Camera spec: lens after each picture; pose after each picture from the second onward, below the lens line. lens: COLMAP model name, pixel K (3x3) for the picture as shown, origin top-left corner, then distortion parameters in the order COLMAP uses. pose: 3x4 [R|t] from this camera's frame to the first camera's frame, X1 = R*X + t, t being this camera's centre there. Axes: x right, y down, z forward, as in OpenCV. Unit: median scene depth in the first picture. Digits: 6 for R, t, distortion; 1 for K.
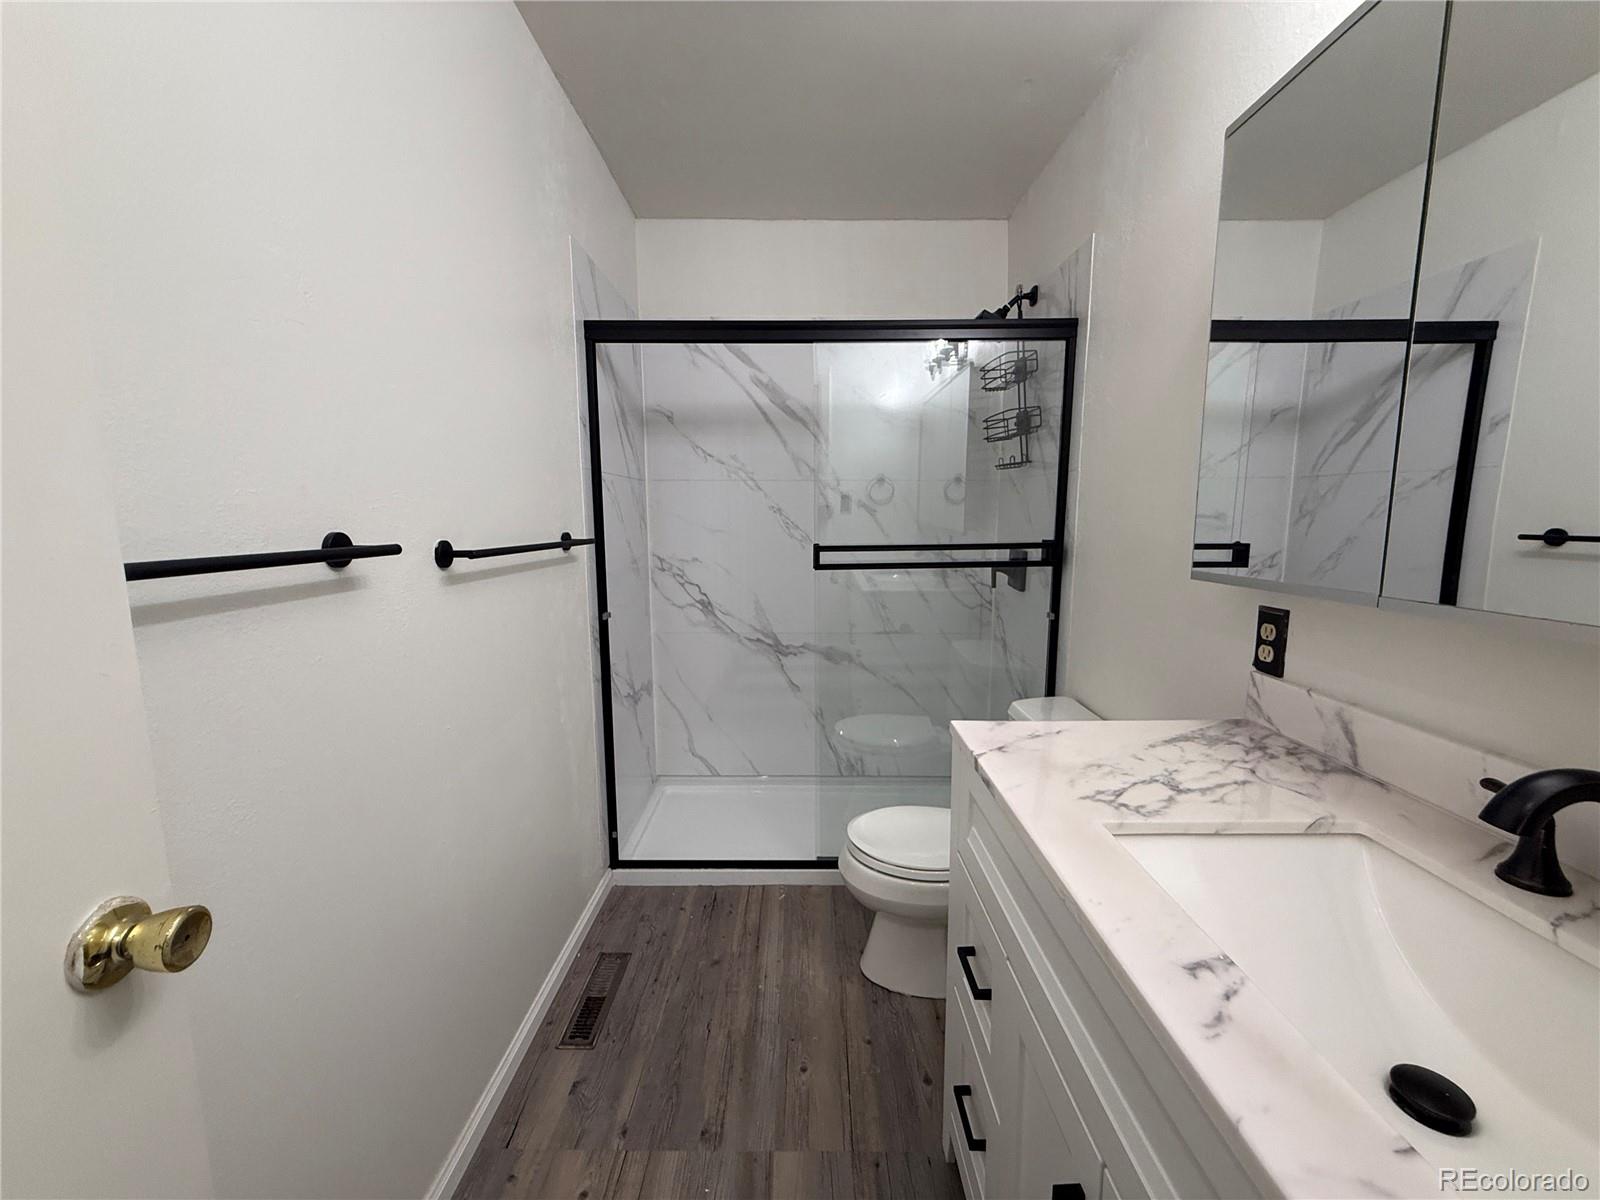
lens RADIAL K [[639.1, 0, 800.0], [0, 639.1, 600.0], [0, 0, 1]] dist [-0.000096, -0.000023]
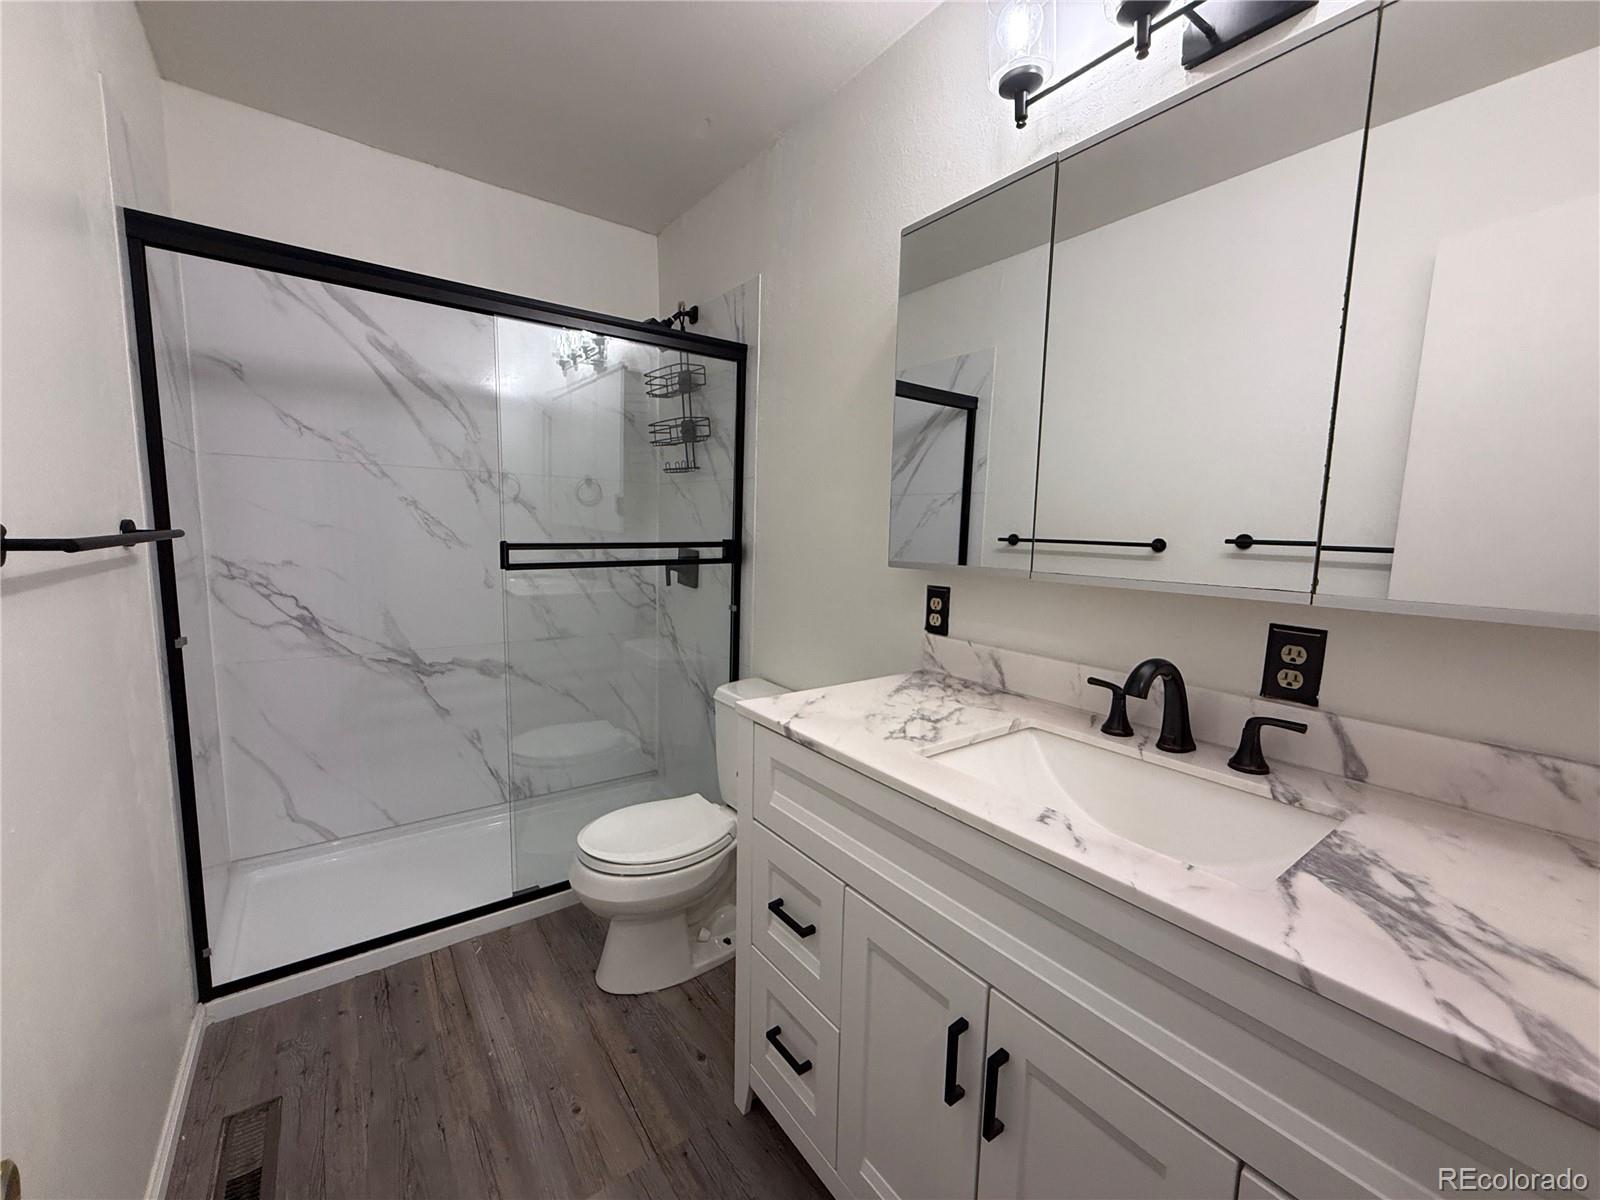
lens RADIAL K [[640.9, 0, 800.0], [0, 640.9, 600.0], [0, 0, 1]] dist [0.000744, -0.000115]
pose [[0.800590, -0.046894, 0.597375, -0.184988], [0.052283, 0.998598, 0.008321, 0.008371], [-0.596928, 0.024571, 0.801919, 0.037583]]
